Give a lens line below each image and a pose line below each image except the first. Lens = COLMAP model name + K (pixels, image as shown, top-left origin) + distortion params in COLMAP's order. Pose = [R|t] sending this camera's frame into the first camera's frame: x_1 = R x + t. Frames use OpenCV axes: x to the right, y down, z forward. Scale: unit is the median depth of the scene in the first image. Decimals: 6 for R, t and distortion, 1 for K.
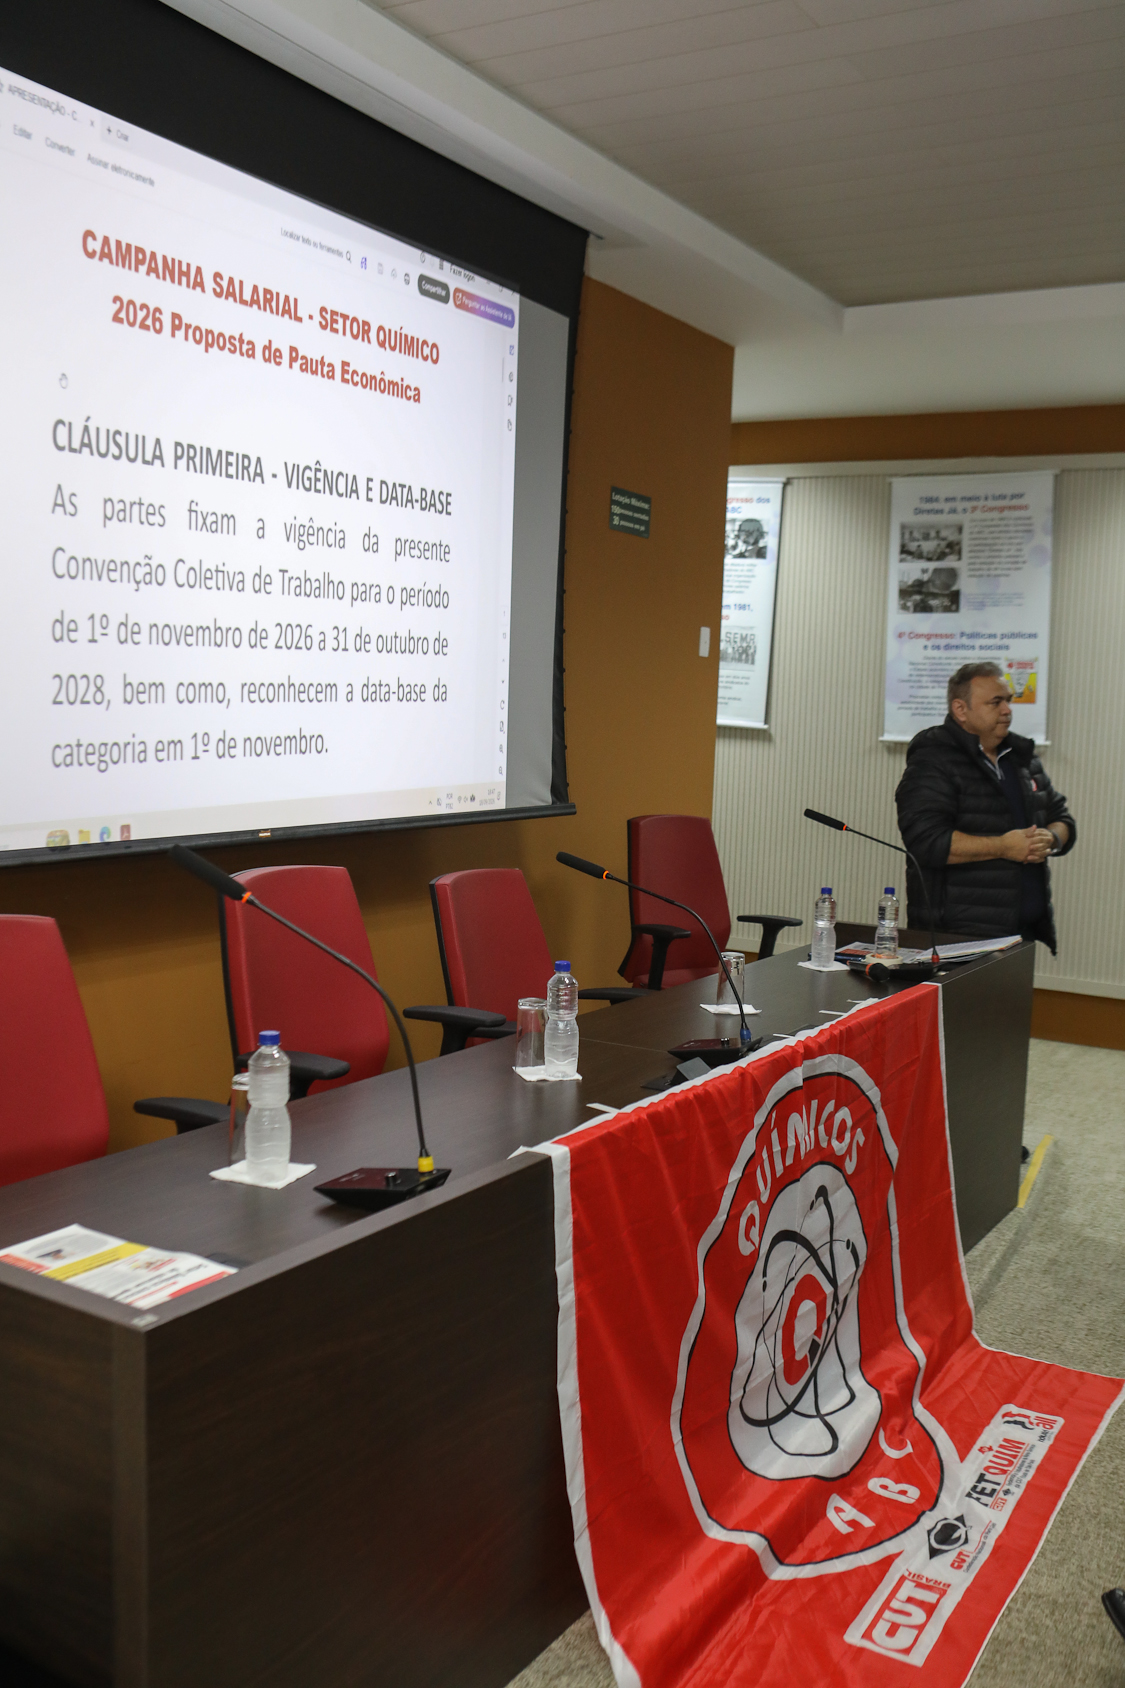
lens RADIAL K [[1581.8, 0, 562.5], [0, 1581.8, 844.0], [0, 0, 1]] dist [-0.076321, 0.118412]
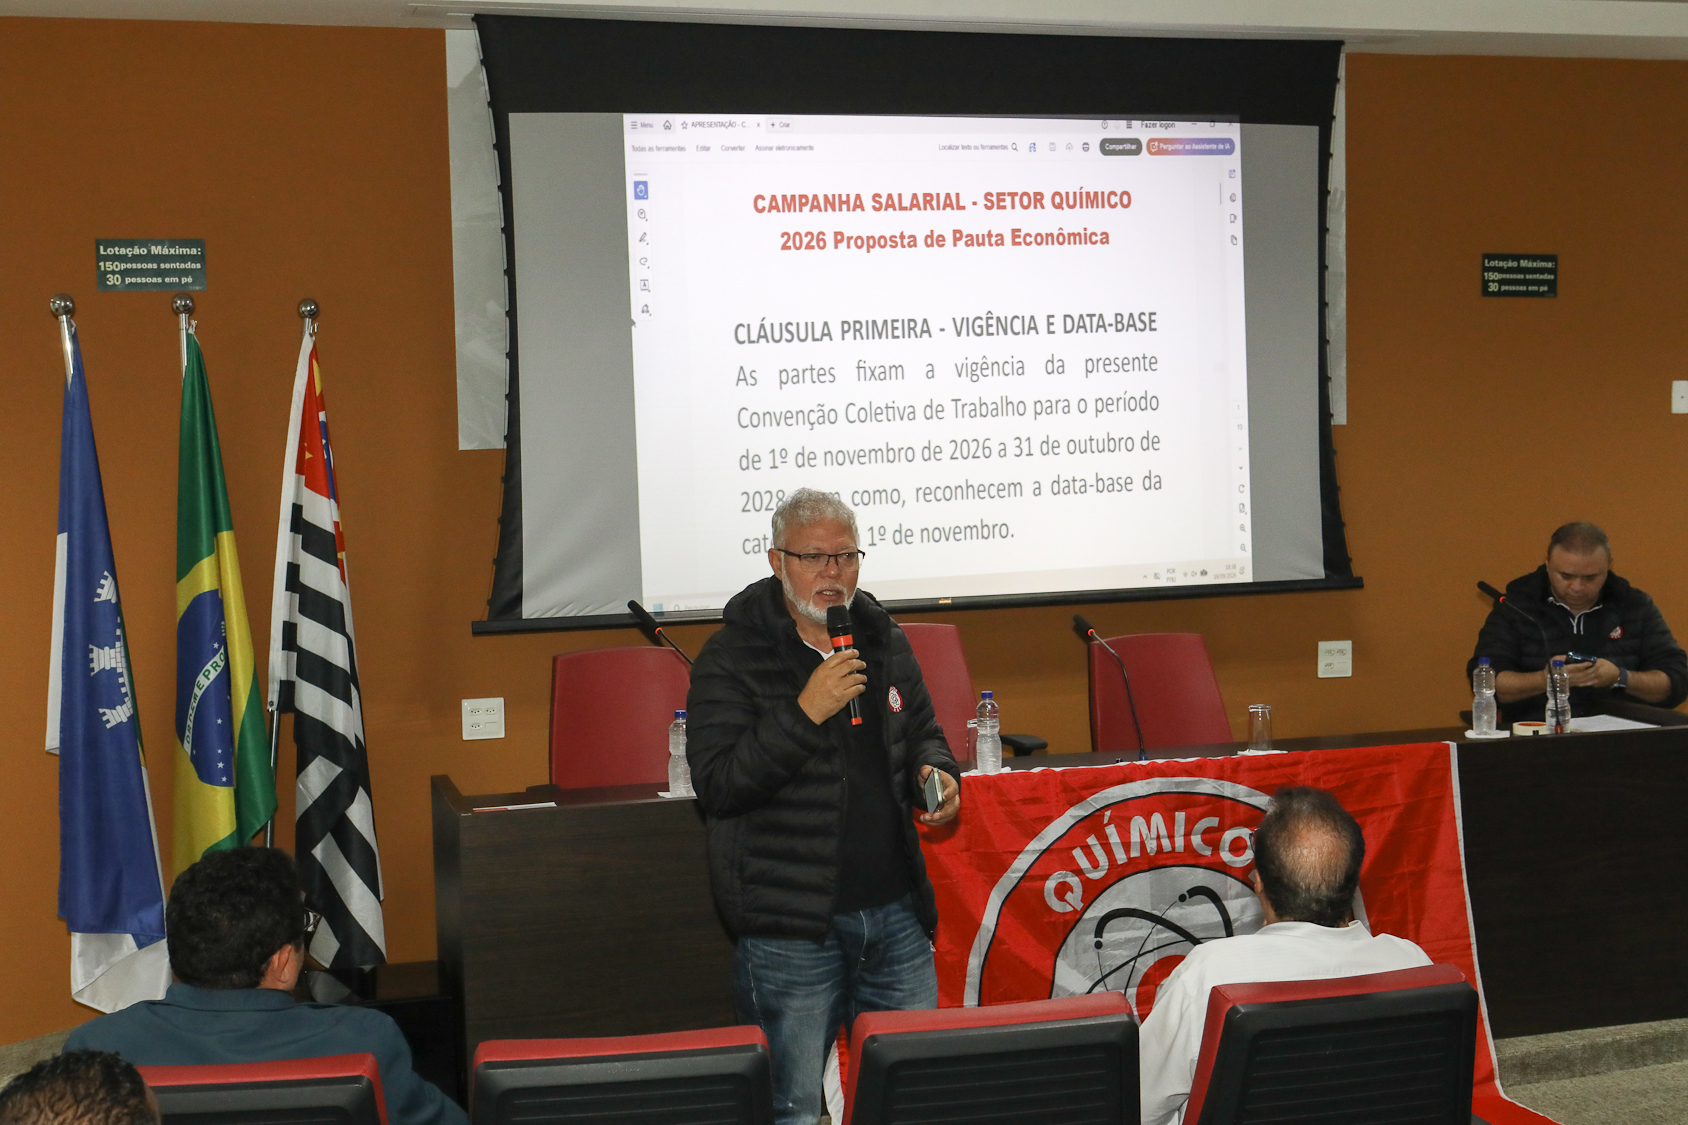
lens RADIAL K [[2250.0, 0, 832.1], [0, 2250.0, 531.0], [0, 0, 1]] dist [-0.015365, 0.106194]
pose [[0.736625, -0.019301, -0.676026, 1.007071], [-0.014023, 0.998942, -0.043800, 0.018550], [0.676156, 0.041744, 0.735575, -0.439294]]
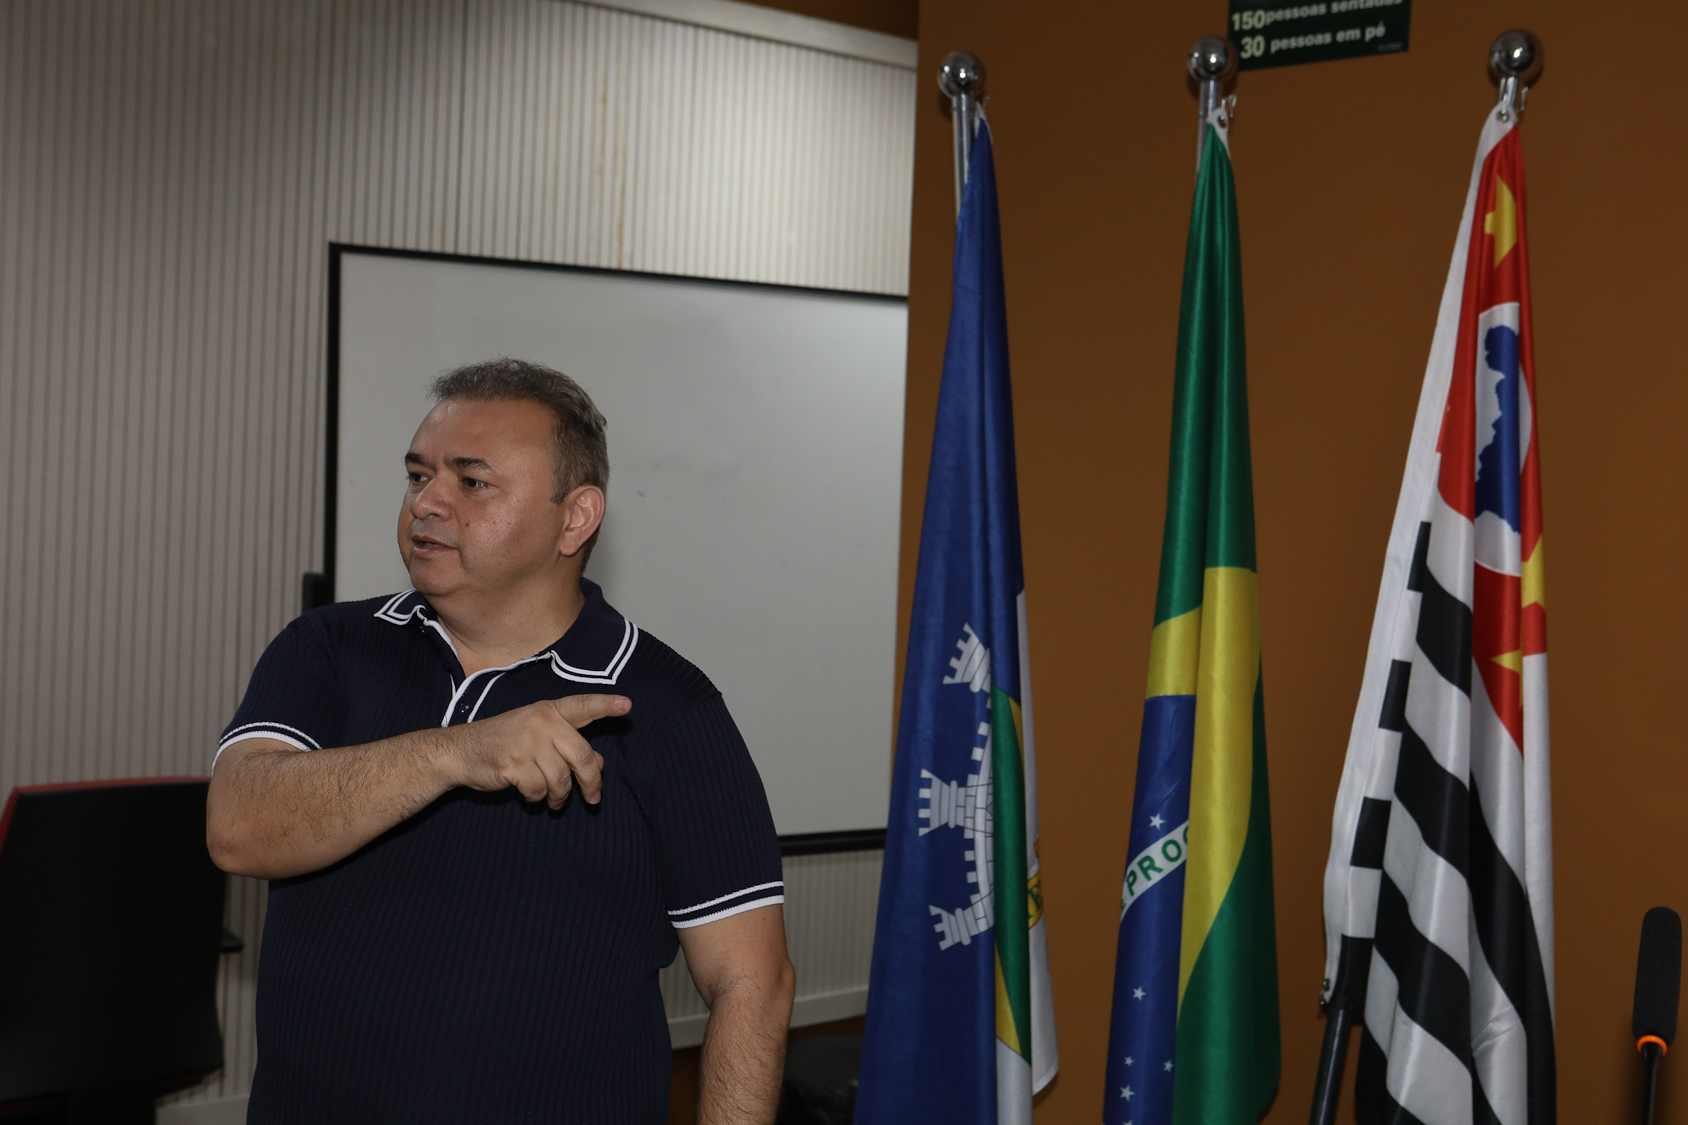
lens RADIAL K [[2325.0, 0, 839.9], [0, 2325.0, 521.1], [0, 0, 1]] dist [0.012249, 0.013911]
pose [[-0.292447, -0.031517, -0.955762, 0.305071], [-0.146830, 0.989085, 0.012311, -0.054881], [0.944942, 0.143935, -0.293883, 0.591896]]
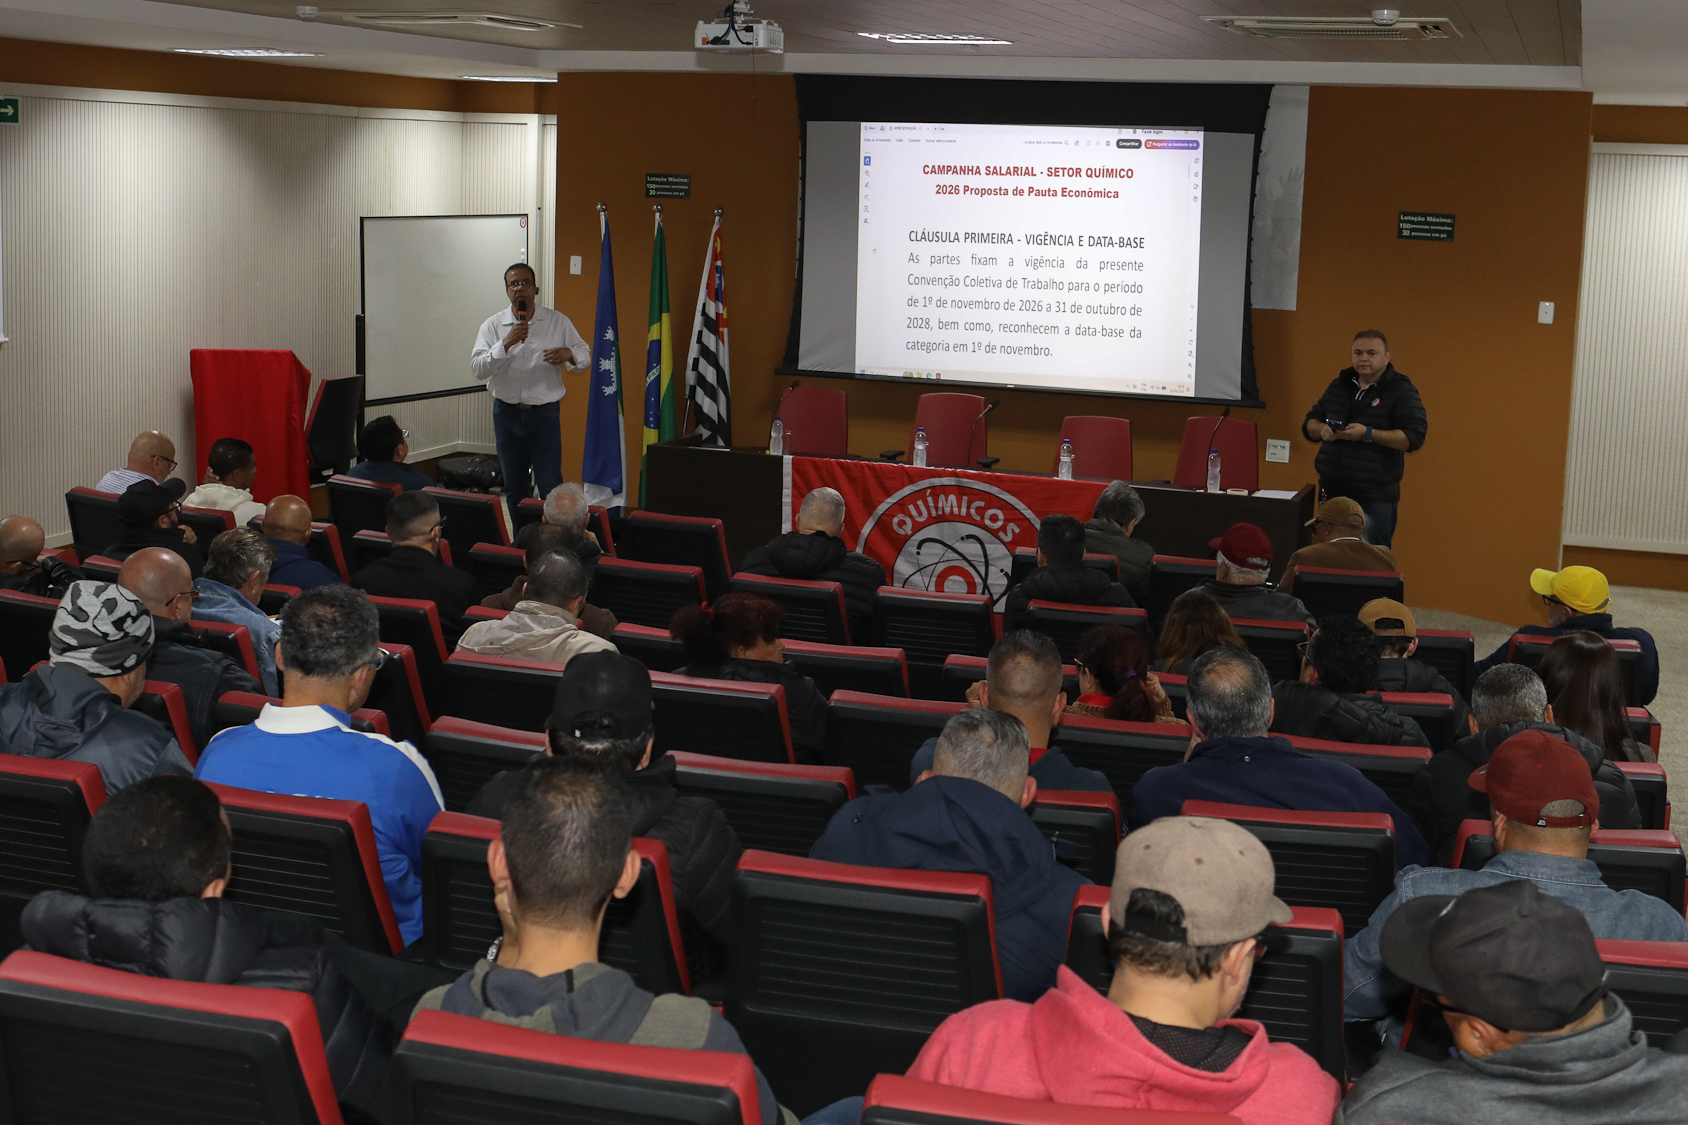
lens RADIAL K [[2074.0, 0, 840.1], [0, 2074.0, 381.9], [0, 0, 1]] dist [-0.028284, -0.025889]
pose [[0.193654, 0.067442, -0.978749, 2.894219], [-0.123759, 0.991344, 0.043823, -0.120393], [0.973233, 0.112643, 0.200324, 0.103667]]
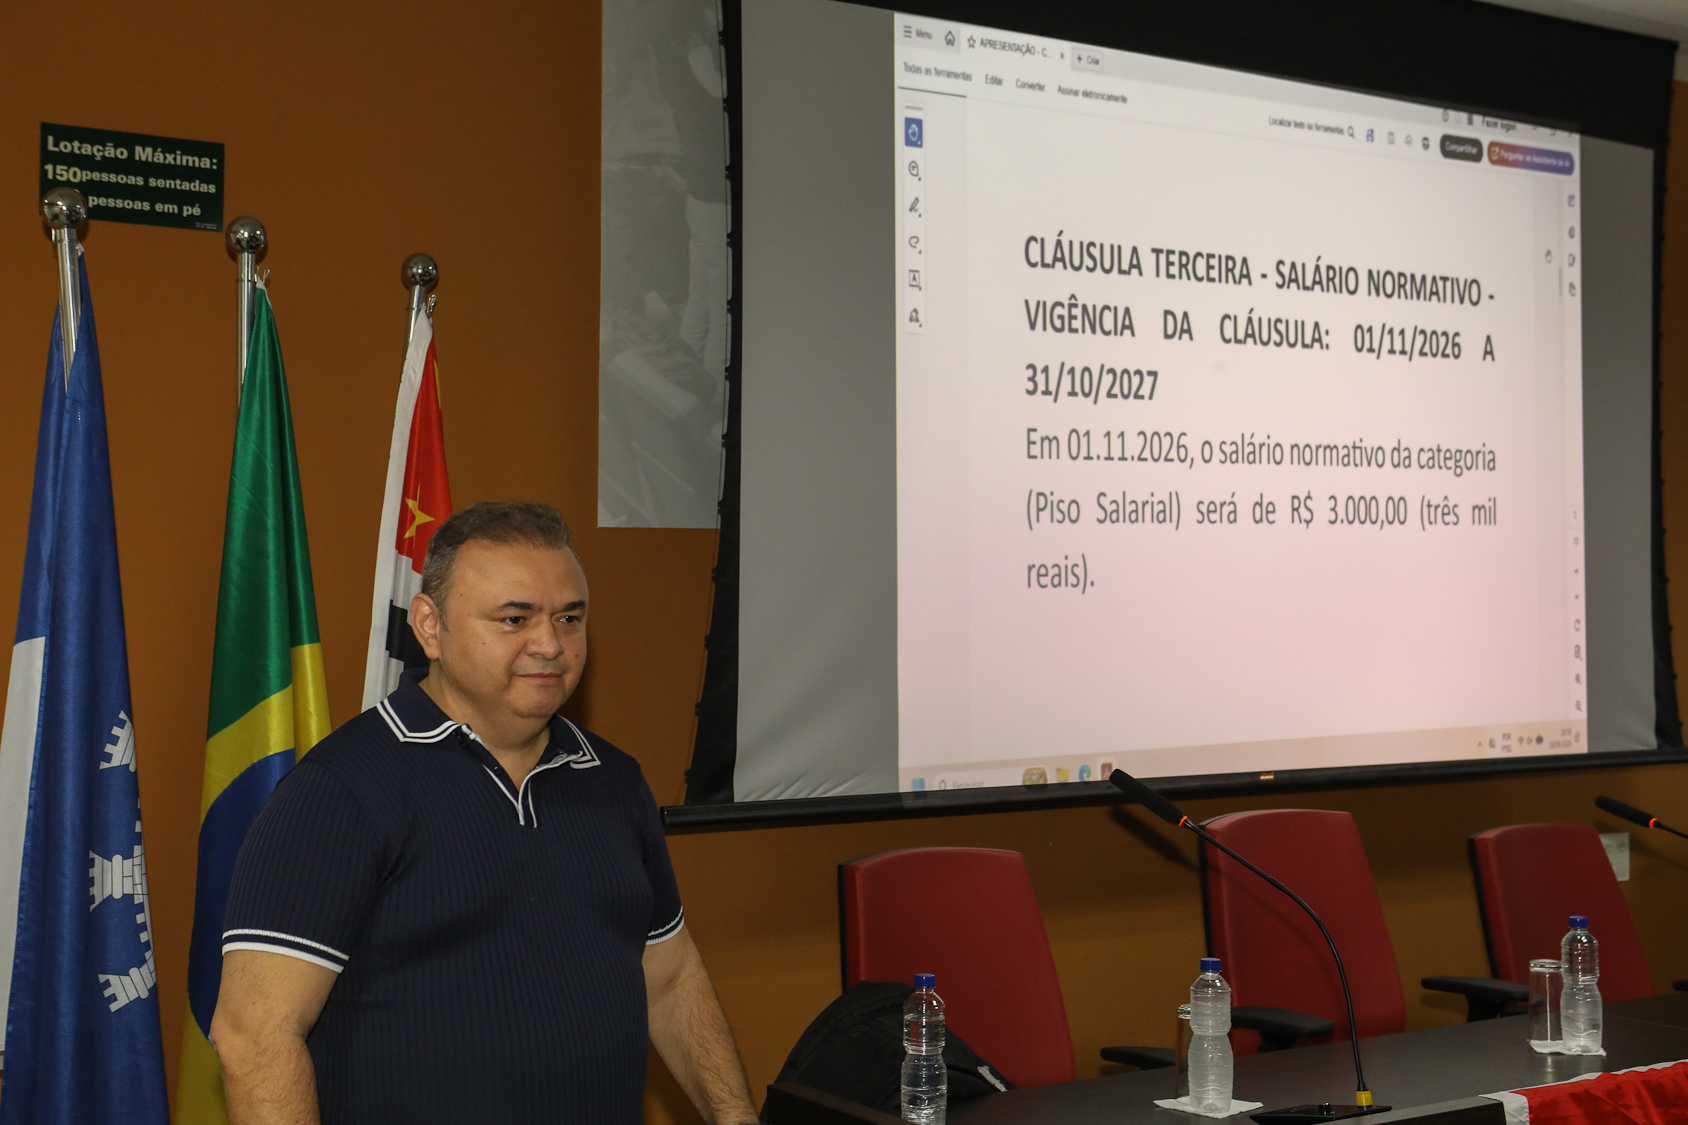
lens RADIAL K [[2250.0, 0, 832.1], [0, 2250.0, 531.0], [0, 0, 1]] dist [-0.015365, 0.106194]
pose [[0.902846, -0.045691, -0.427530, 0.139606], [-0.011547, 0.991402, -0.130339, 0.024347], [0.429809, 0.122612, 0.894556, -0.260916]]
